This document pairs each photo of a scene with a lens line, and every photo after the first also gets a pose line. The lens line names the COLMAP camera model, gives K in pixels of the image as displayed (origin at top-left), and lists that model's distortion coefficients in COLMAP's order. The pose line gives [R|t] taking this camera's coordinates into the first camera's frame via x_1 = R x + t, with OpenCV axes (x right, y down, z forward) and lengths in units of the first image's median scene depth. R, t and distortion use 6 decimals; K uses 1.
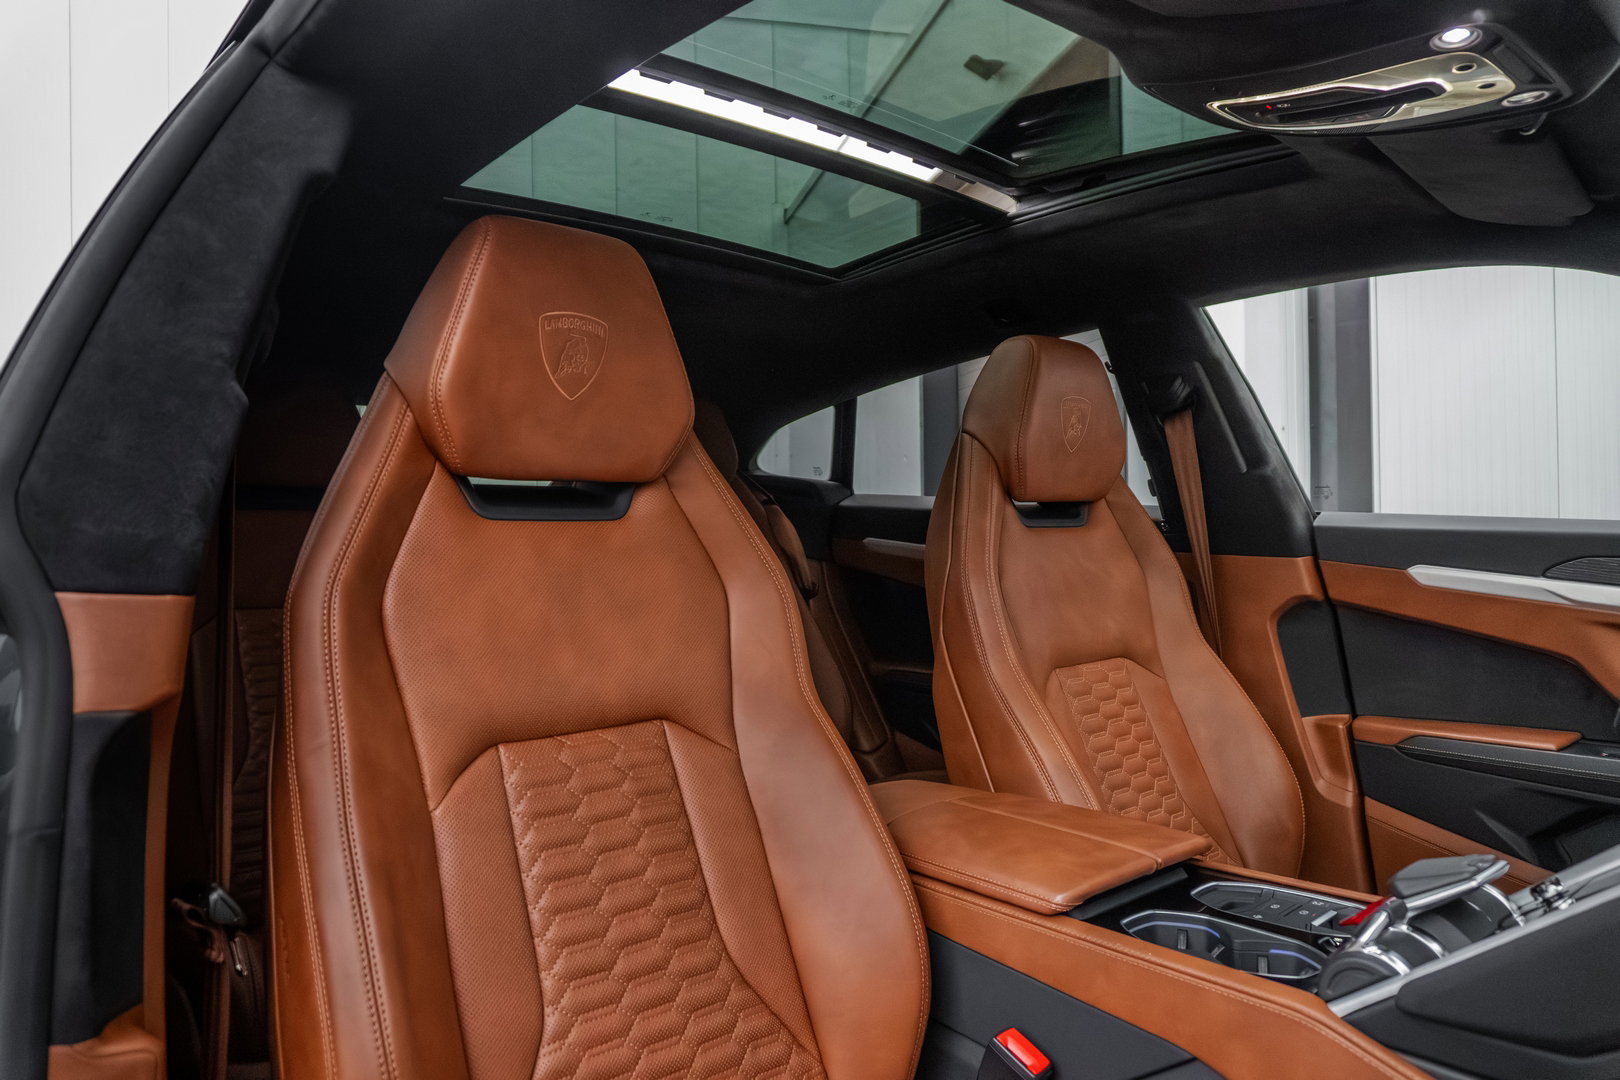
lens RADIAL K [[1096.0, 0, 816.6], [0, 1096.0, 544.7], [0, 0, 1]] dist [-0.014091, 0.001330]
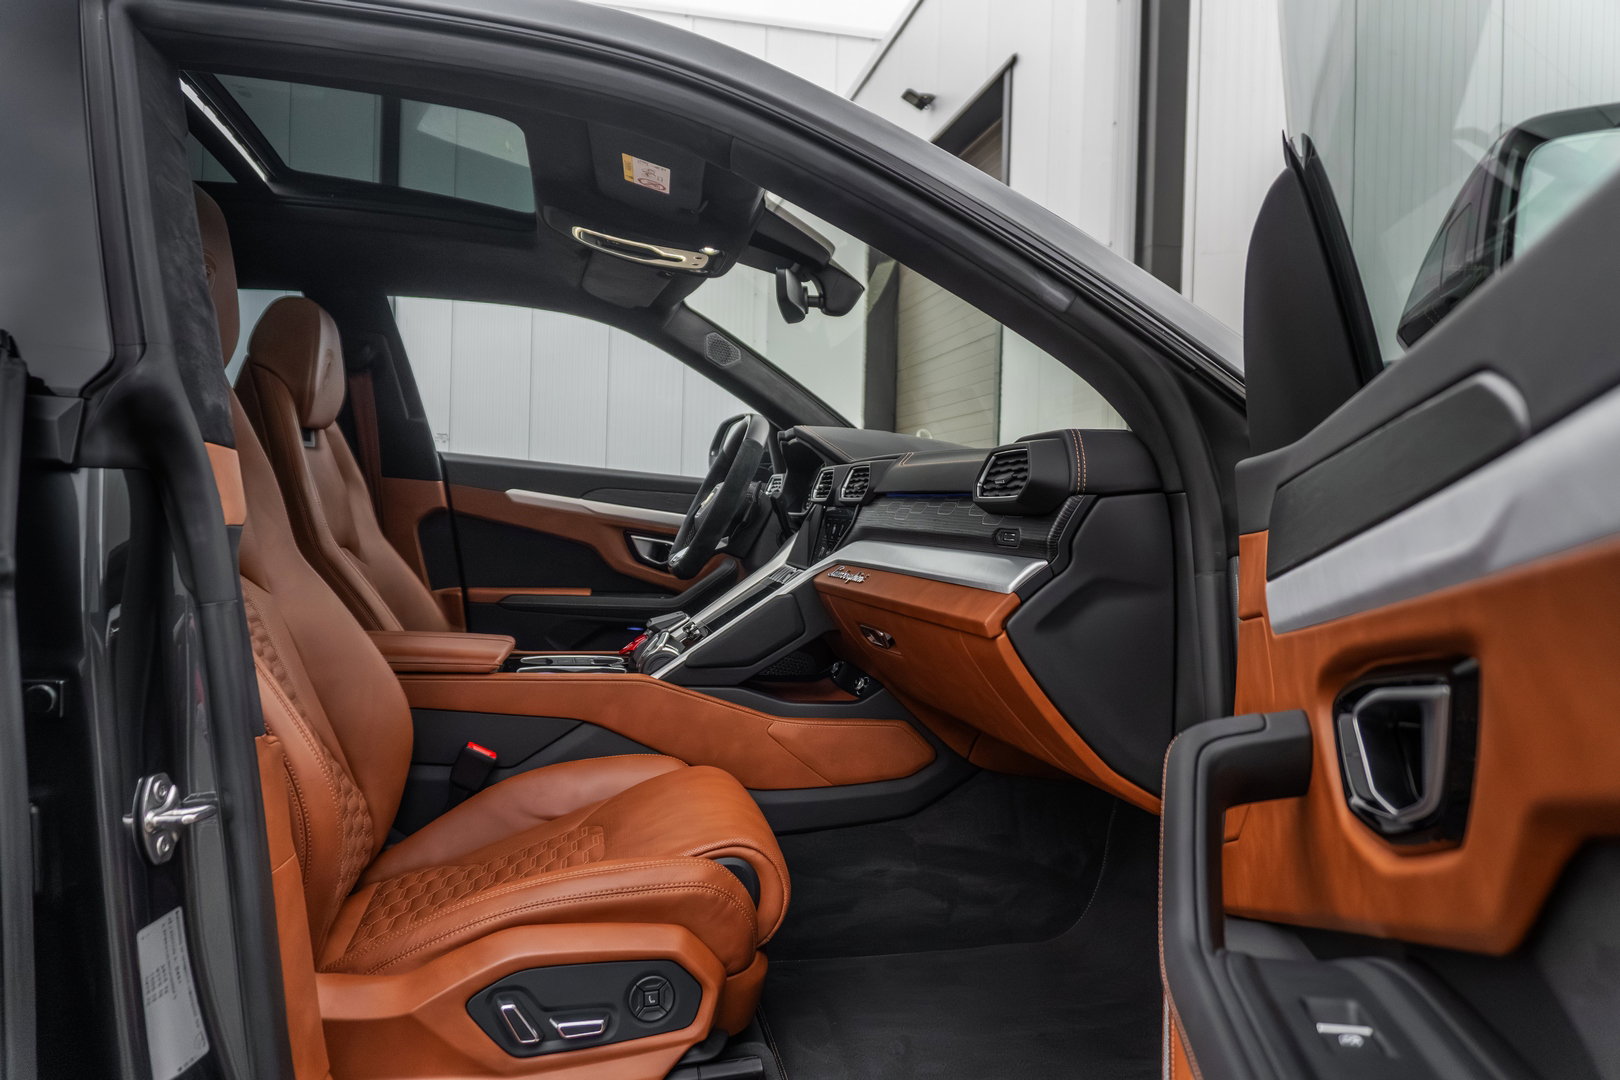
lens RADIAL K [[1096.0, 0, 815.9], [0, 1096.0, 545.5], [0, 0, 1]] dist [-0.014091, 0.001330]
pose [[0.497488, -0.000325, 0.867471, -0.585159], [-0.044282, 0.998687, 0.025769, 0.039036], [-0.866340, -0.051233, 0.496820, -0.170844]]
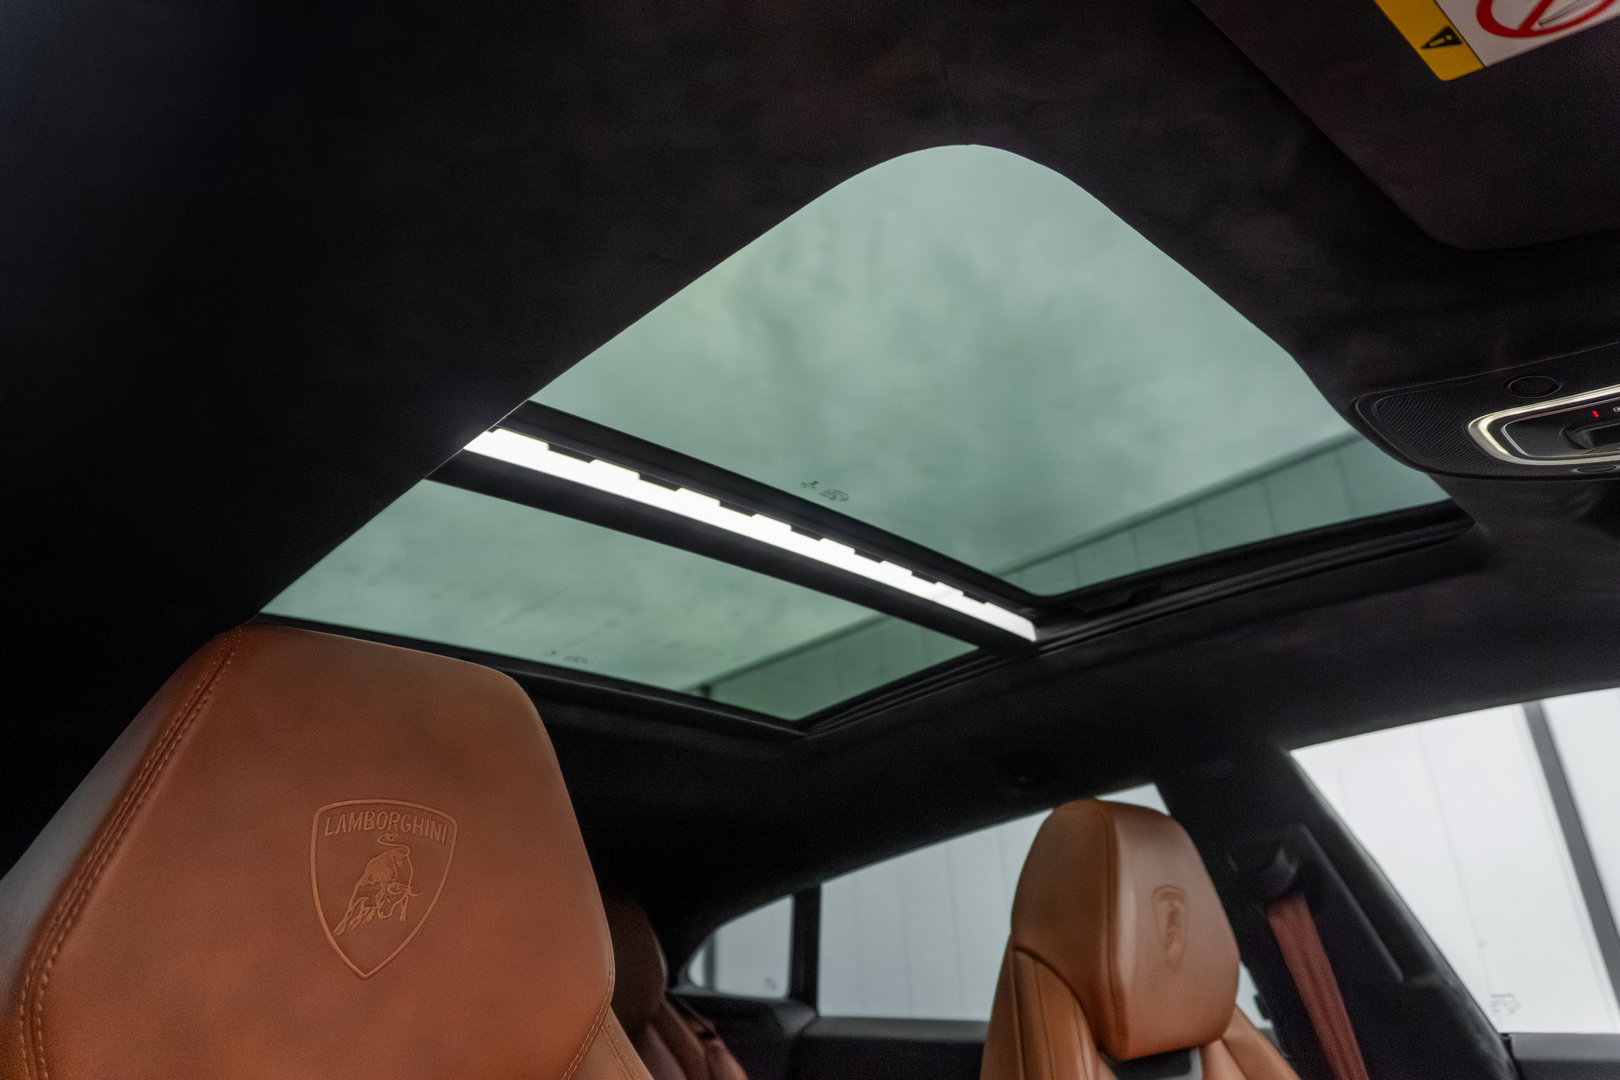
lens RADIAL K [[1096.0, 0, 822.7], [0, 1096.0, 536.5], [0, 0, 1]] dist [-0.014091, 0.001330]
pose [[0.996126, -0.016436, 0.086385, -0.035469], [0.050294, 0.912327, -0.406362, -0.062898], [-0.072133, 0.409132, 0.909619, 0.277375]]
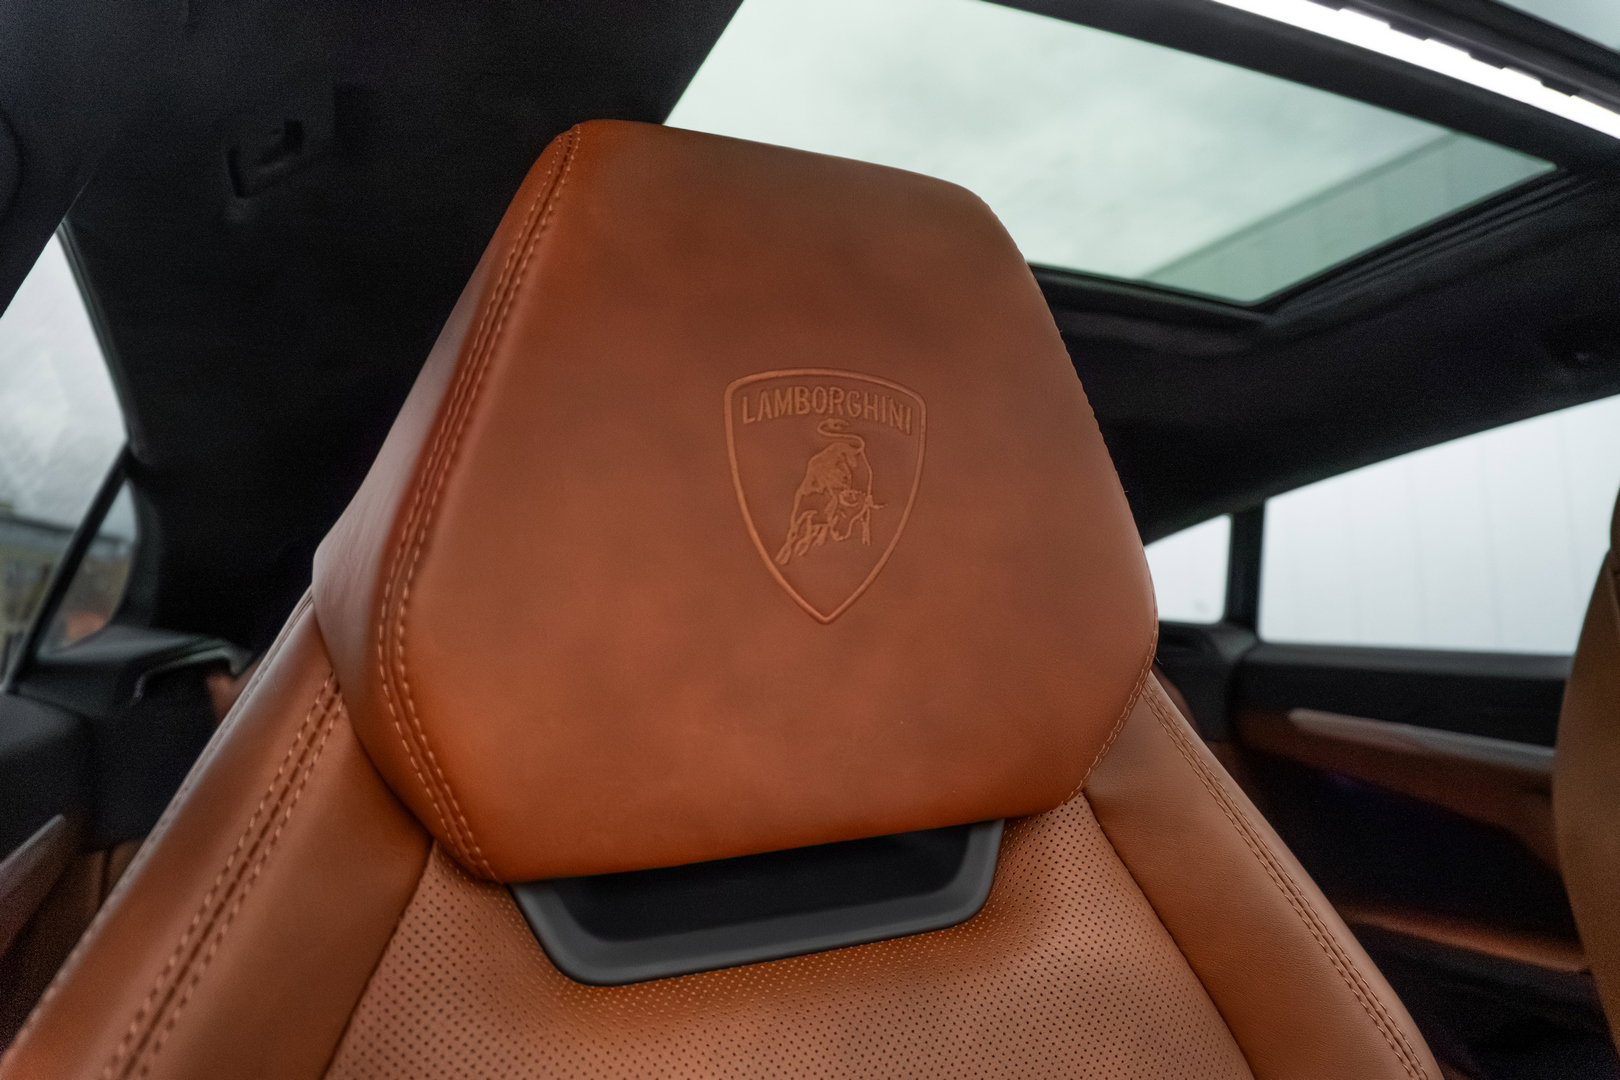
lens RADIAL K [[1096.0, 0, 806.2], [0, 1096.0, 532.9], [0, 0, 1]] dist [-0.014091, 0.001330]
pose [[0.963130, -0.061089, -0.262009, -0.084949], [0.033620, 0.993574, -0.108072, -0.074864], [0.266928, 0.095279, 0.958995, 0.406678]]
